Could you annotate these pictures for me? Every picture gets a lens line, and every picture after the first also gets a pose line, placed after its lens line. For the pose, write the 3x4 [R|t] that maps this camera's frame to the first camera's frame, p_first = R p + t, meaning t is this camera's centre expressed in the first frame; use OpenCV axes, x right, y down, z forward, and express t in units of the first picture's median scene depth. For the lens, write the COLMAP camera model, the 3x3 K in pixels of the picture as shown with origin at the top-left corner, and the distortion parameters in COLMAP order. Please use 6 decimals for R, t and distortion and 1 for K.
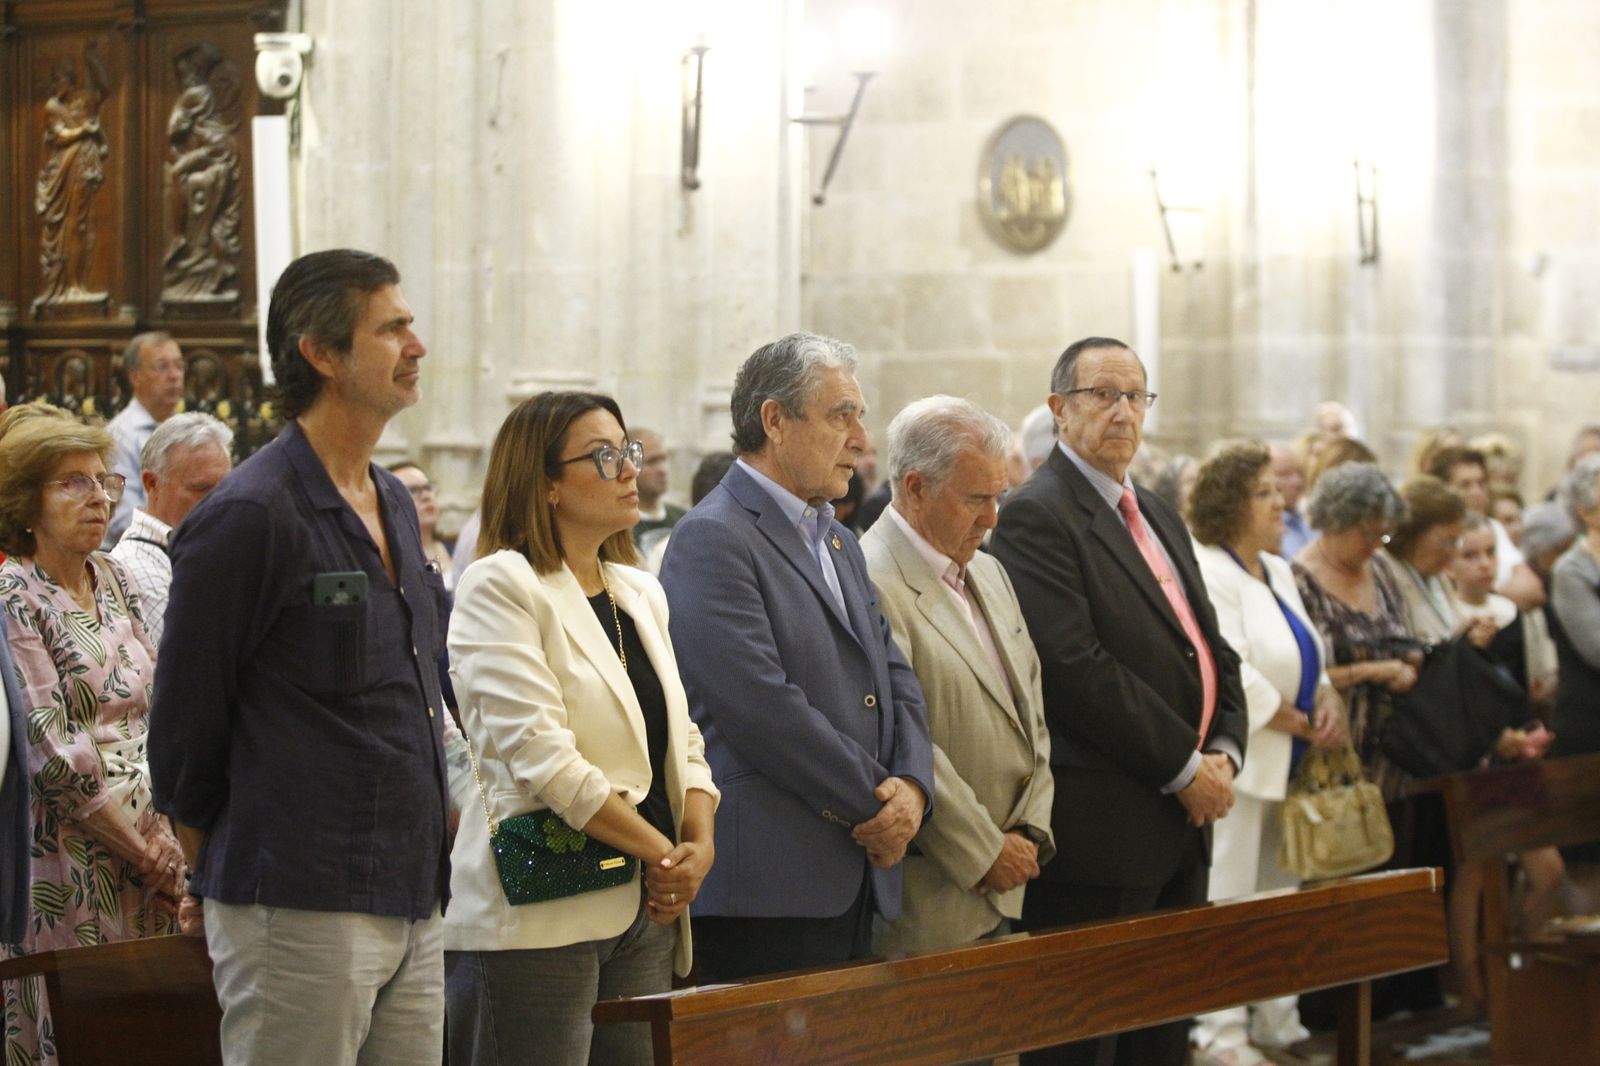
lens RADIAL K [[4613.6, 0, 801.0], [0, 4613.6, 531.1], [0, 0, 1]] dist [-0.311802, 0.000000]
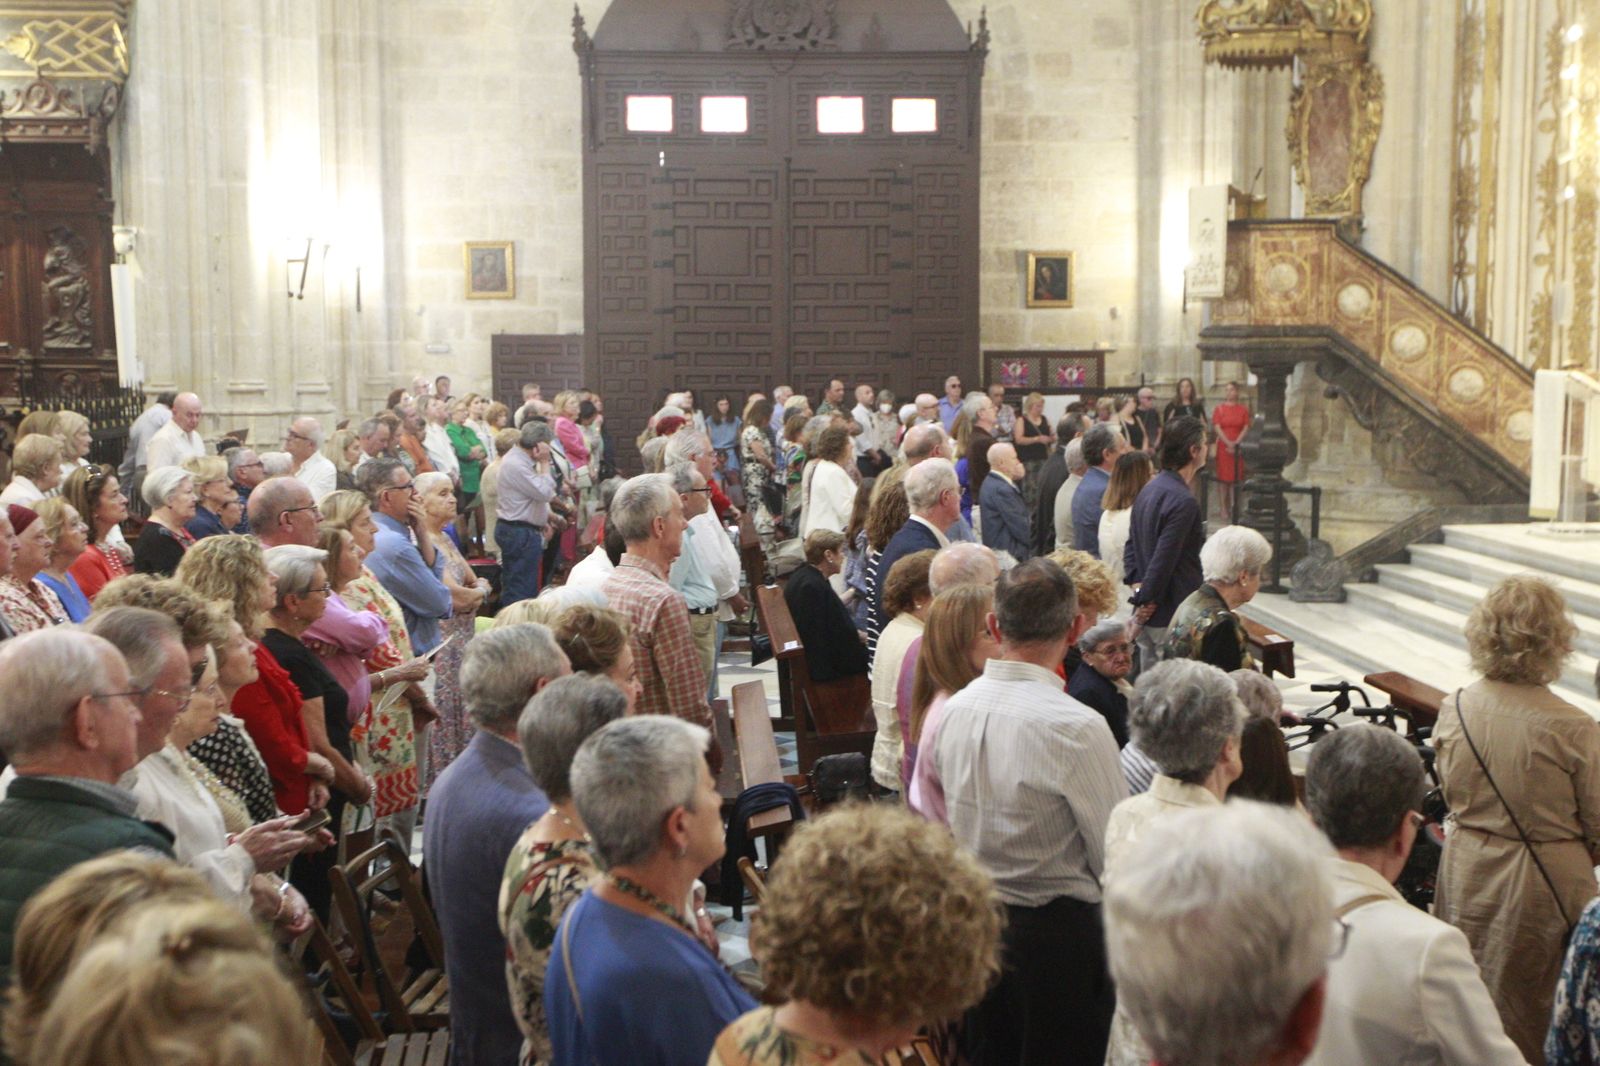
lens RADIAL K [[2011.6, 0, 832.3], [0, 2011.6, 502.6], [0, 0, 1]] dist [0.045183, 0.000000]
pose [[0.798341, -0.054757, 0.599712, -0.417780], [0.015401, 0.997388, 0.070565, -0.039072], [-0.602009, -0.047099, 0.797099, 0.025537]]
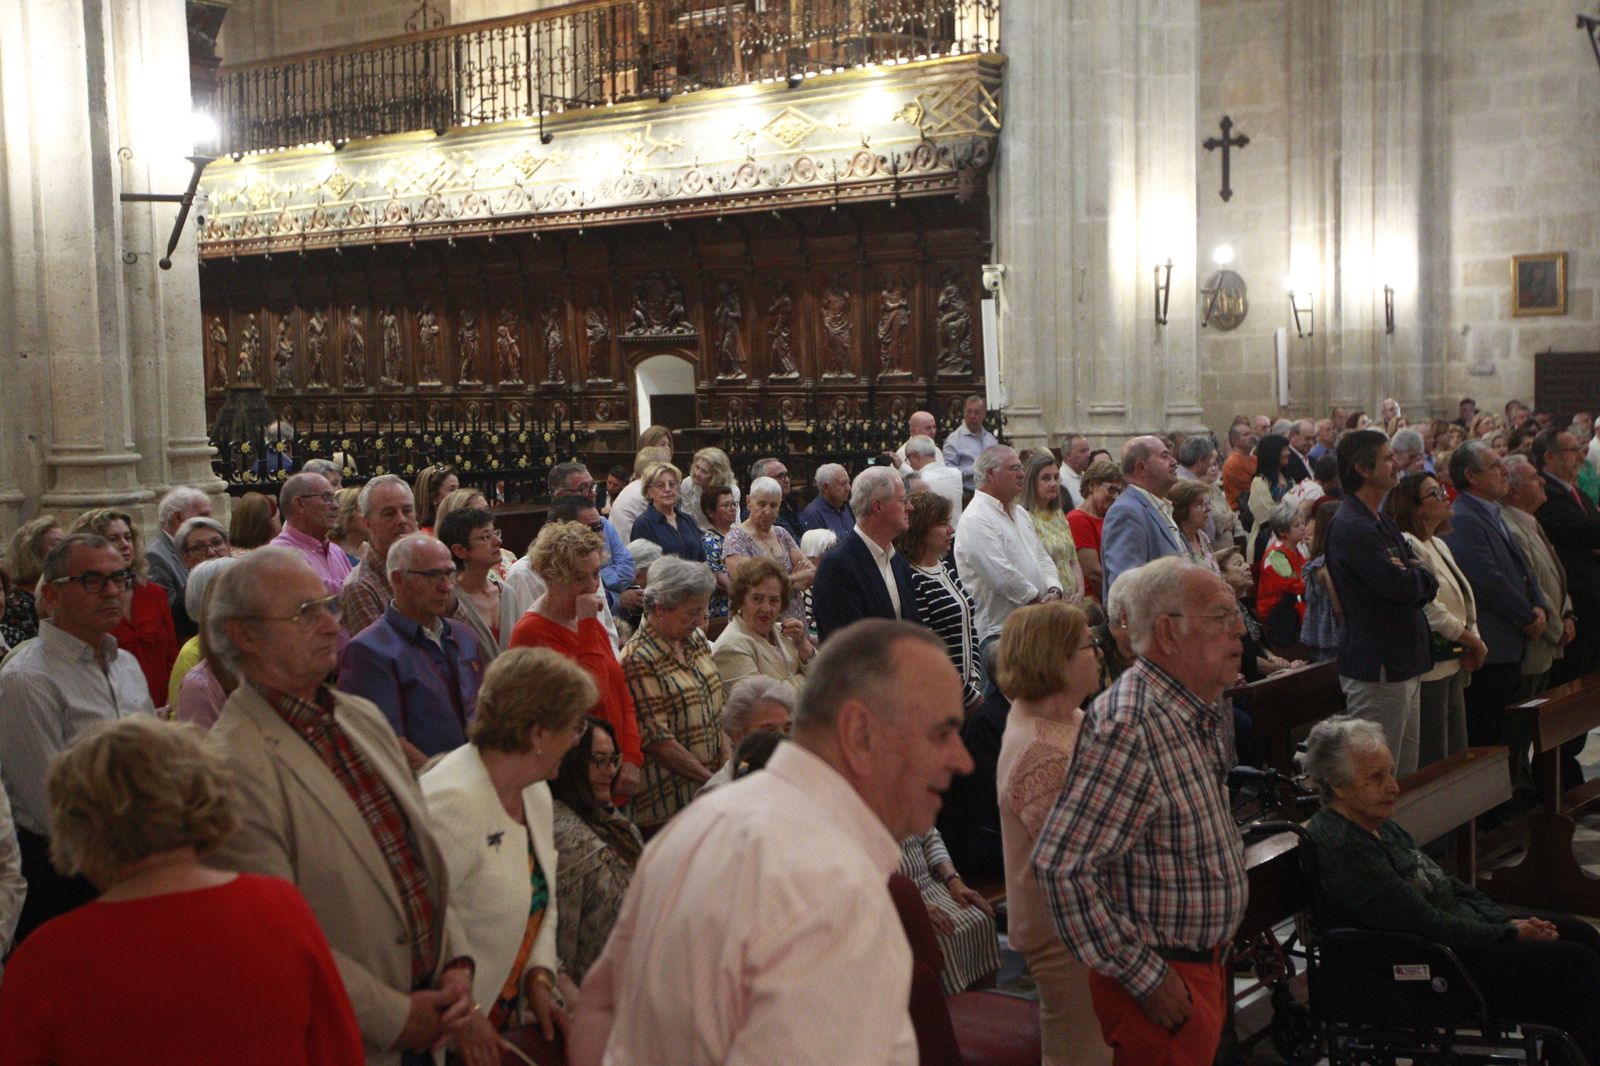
lens RADIAL K [[2011.6, 0, 792.5], [0, 2011.6, 532.8], [0, 0, 1]] dist [0.045183, 0.000000]
pose [[0.996596, -0.018916, -0.080247, -0.132590], [0.023446, 0.998162, 0.055886, -0.028454], [0.079042, -0.057577, 0.995207, -0.071306]]
